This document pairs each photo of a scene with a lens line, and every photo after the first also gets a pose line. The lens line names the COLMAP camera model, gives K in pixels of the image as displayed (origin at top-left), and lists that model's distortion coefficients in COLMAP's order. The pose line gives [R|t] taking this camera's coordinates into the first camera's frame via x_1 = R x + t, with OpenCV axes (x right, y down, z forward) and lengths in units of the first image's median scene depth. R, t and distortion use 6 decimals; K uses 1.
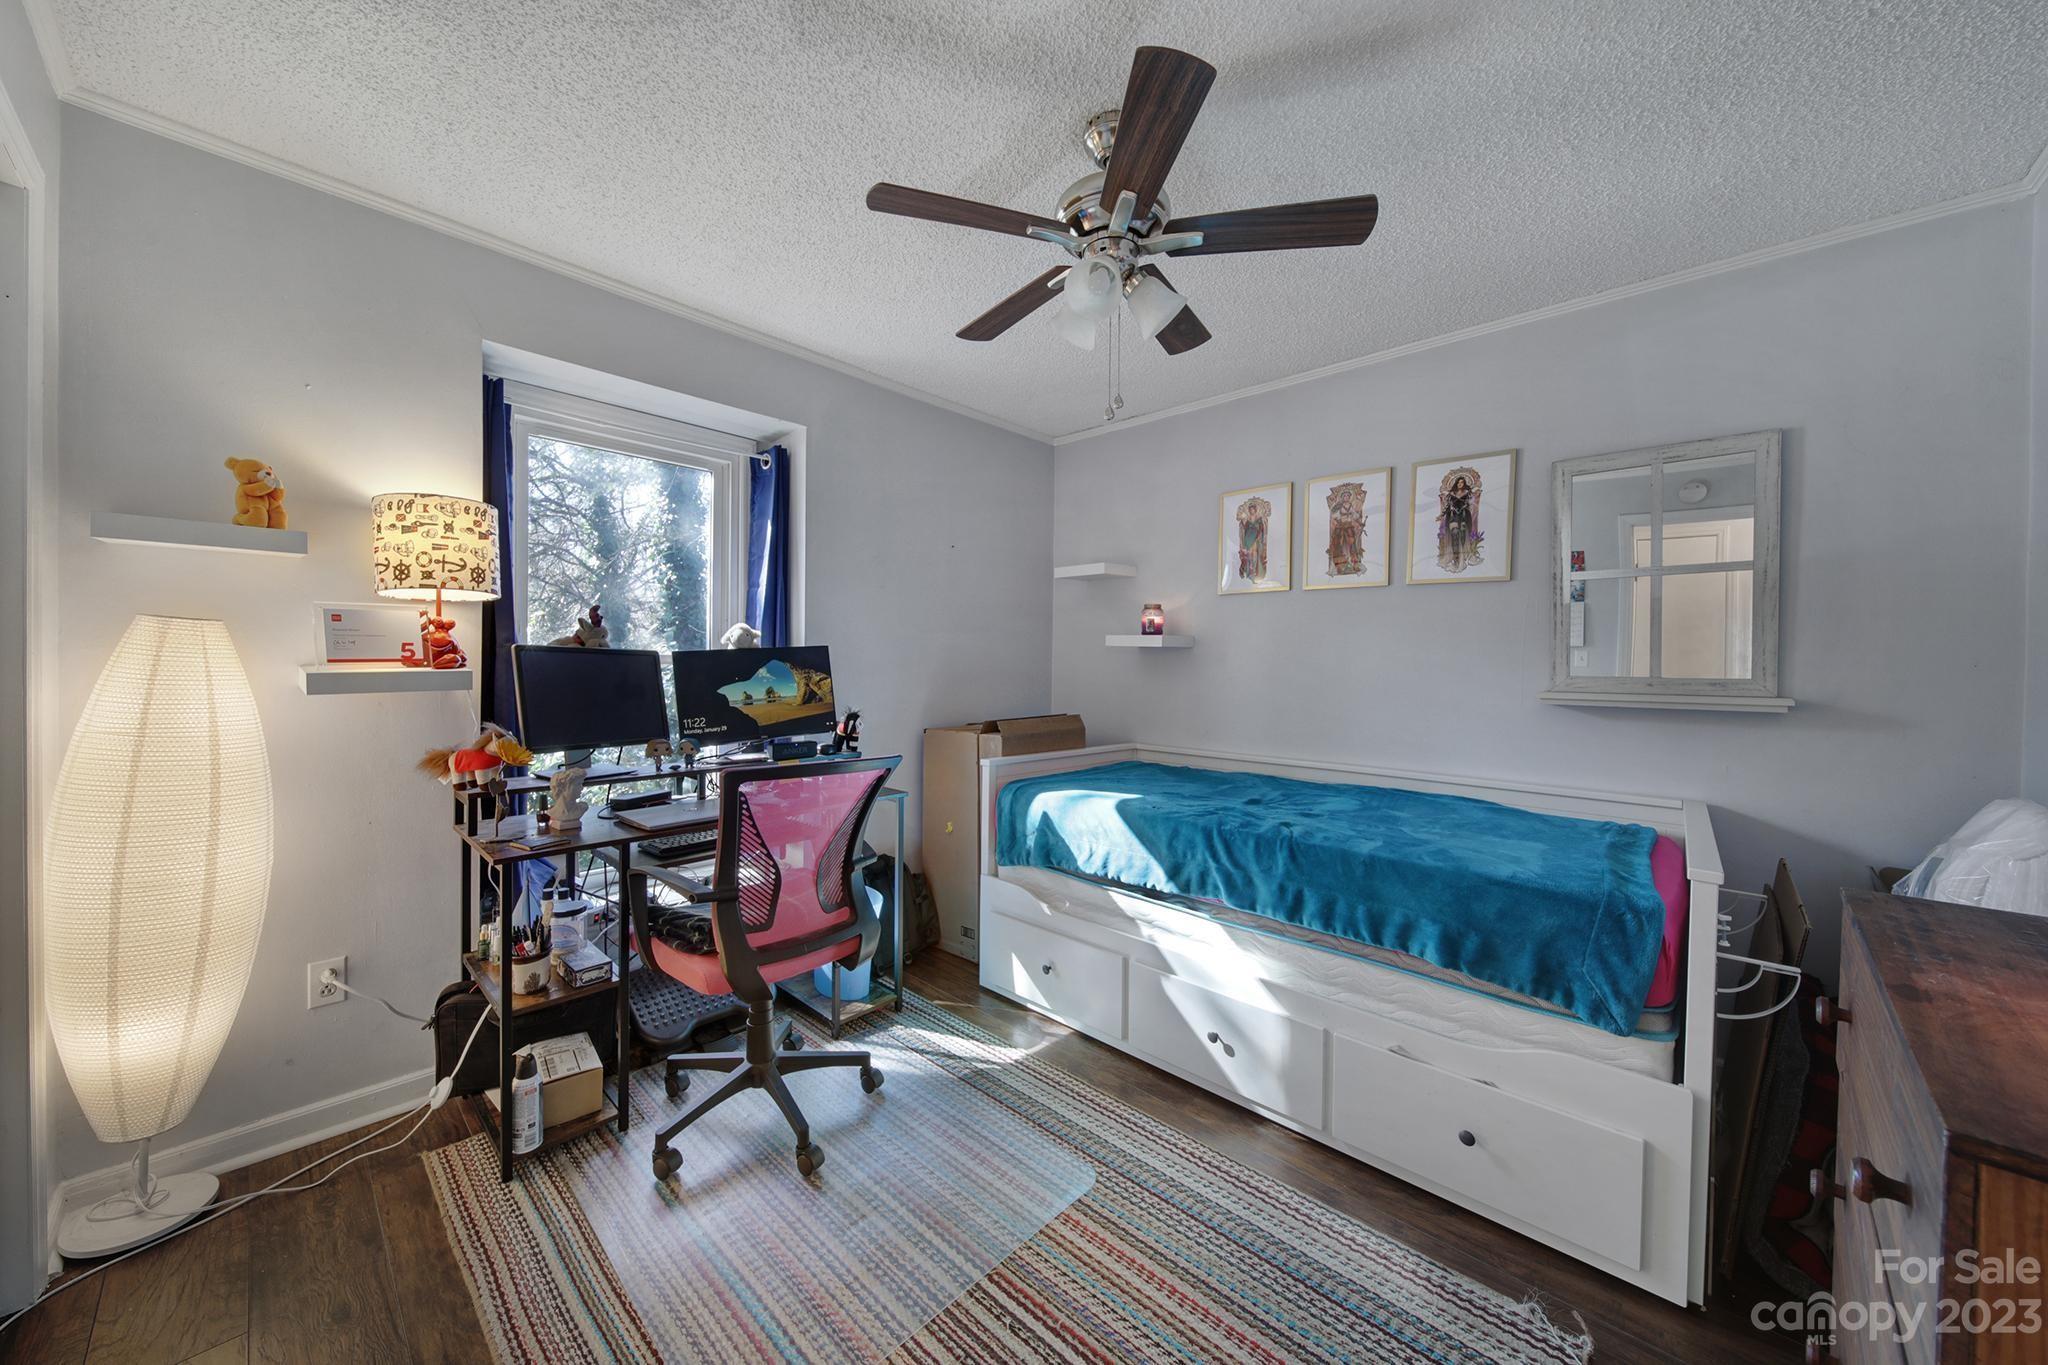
lens RADIAL K [[723.7, 0, 1020.4], [0, 723.7, 668.1], [0, 0, 1]] dist [-0.001657, -0.000333]
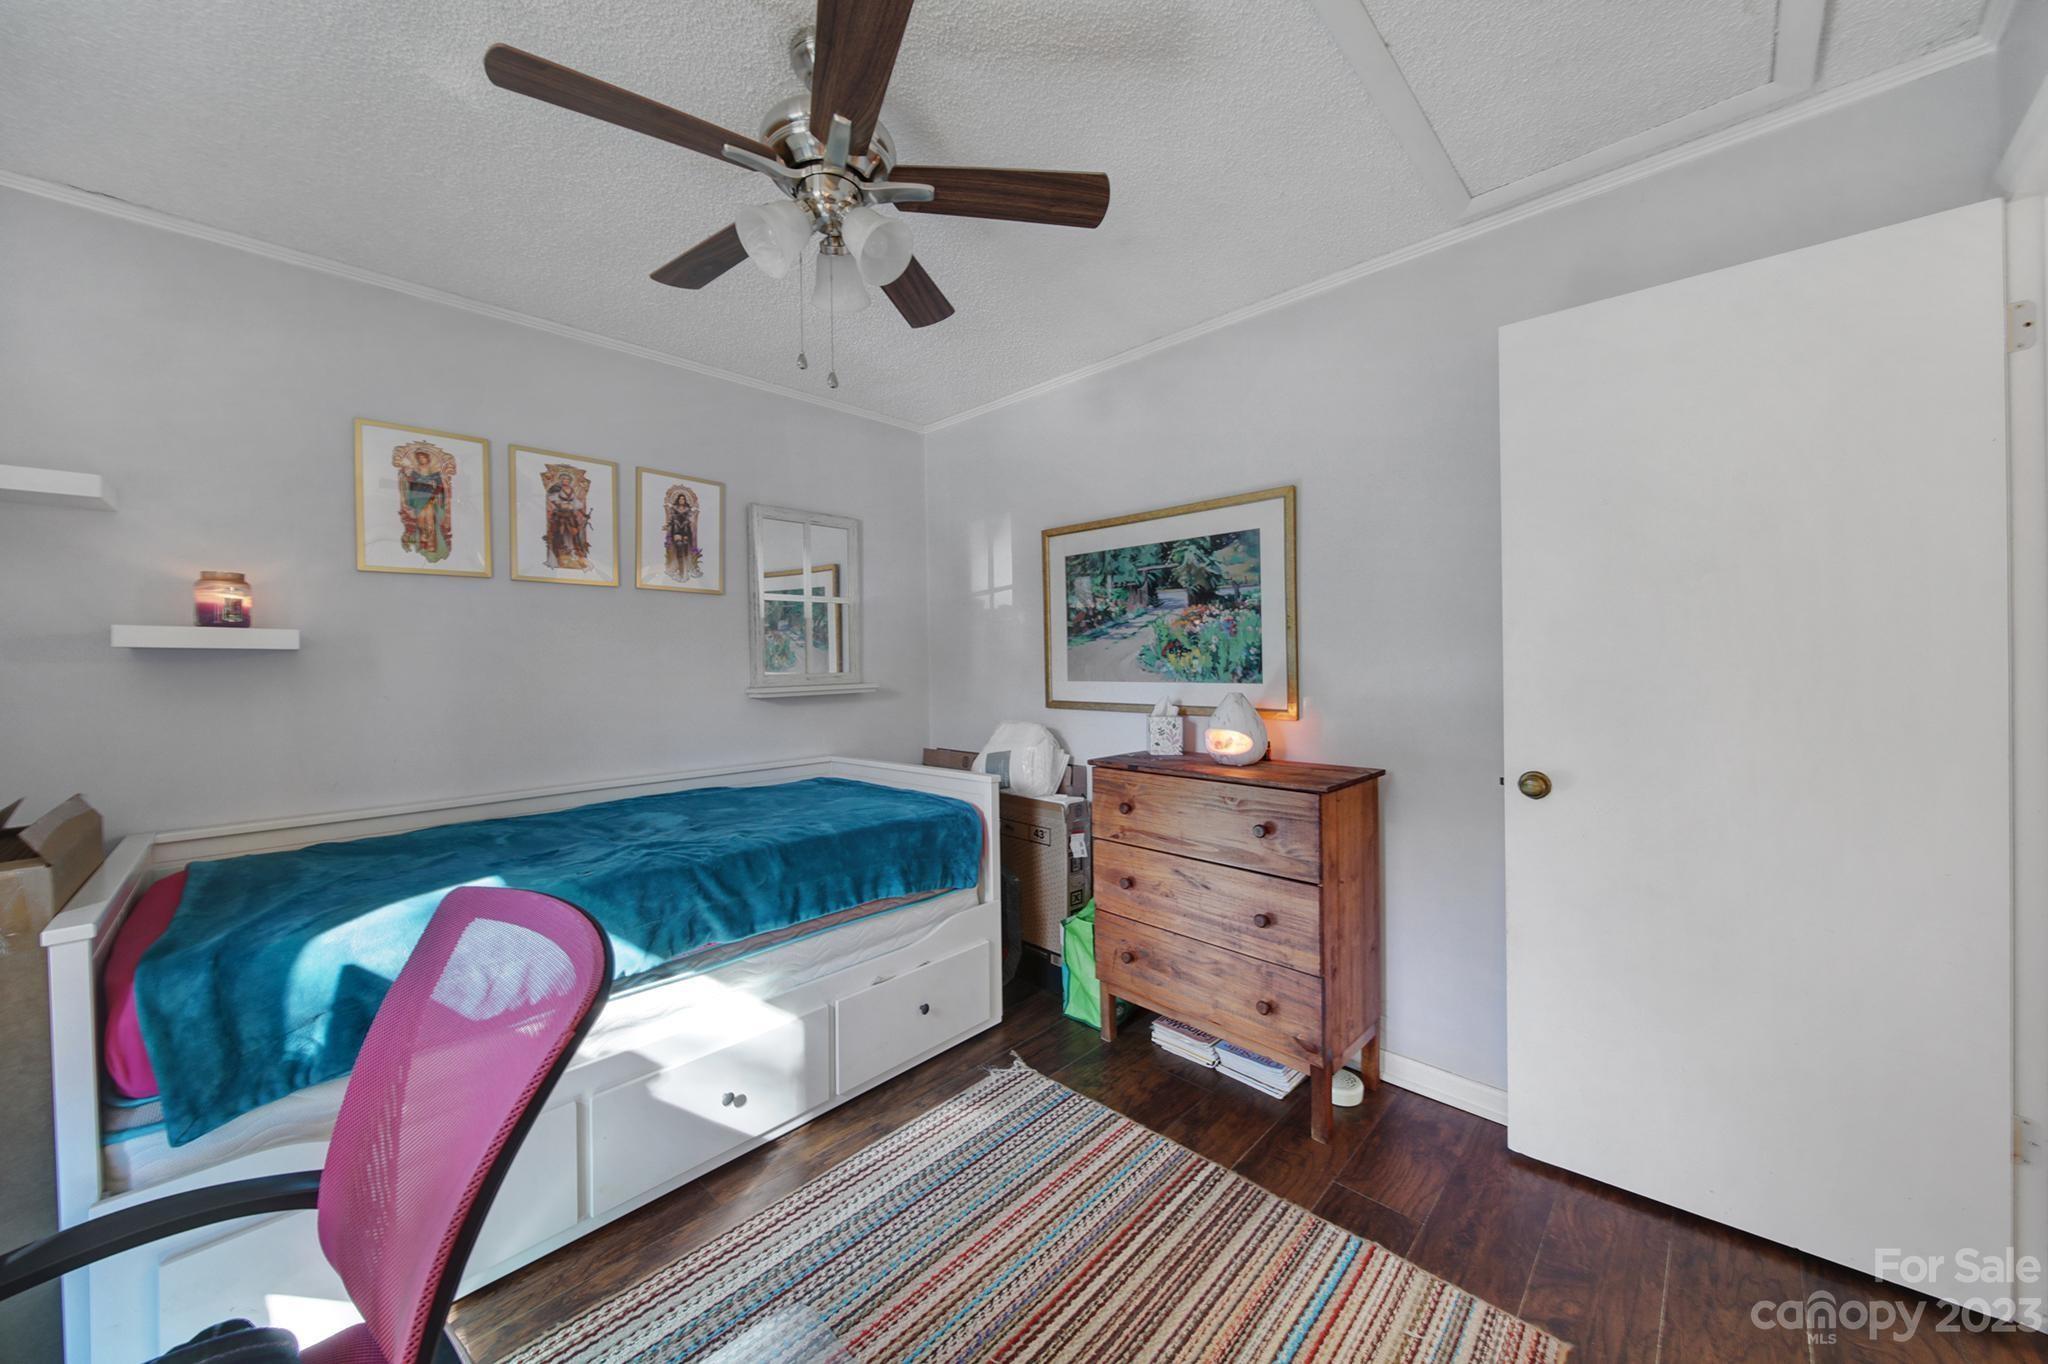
lens RADIAL K [[723.7, 0, 1020.4], [0, 723.7, 667.6], [0, 0, 1]] dist [-0.001657, -0.000333]
pose [[0.015846, -0.016036, 0.999746, -0.603567], [0.028674, 0.999467, 0.015577, -0.011226], [-0.999463, 0.028420, 0.016297, 0.634989]]
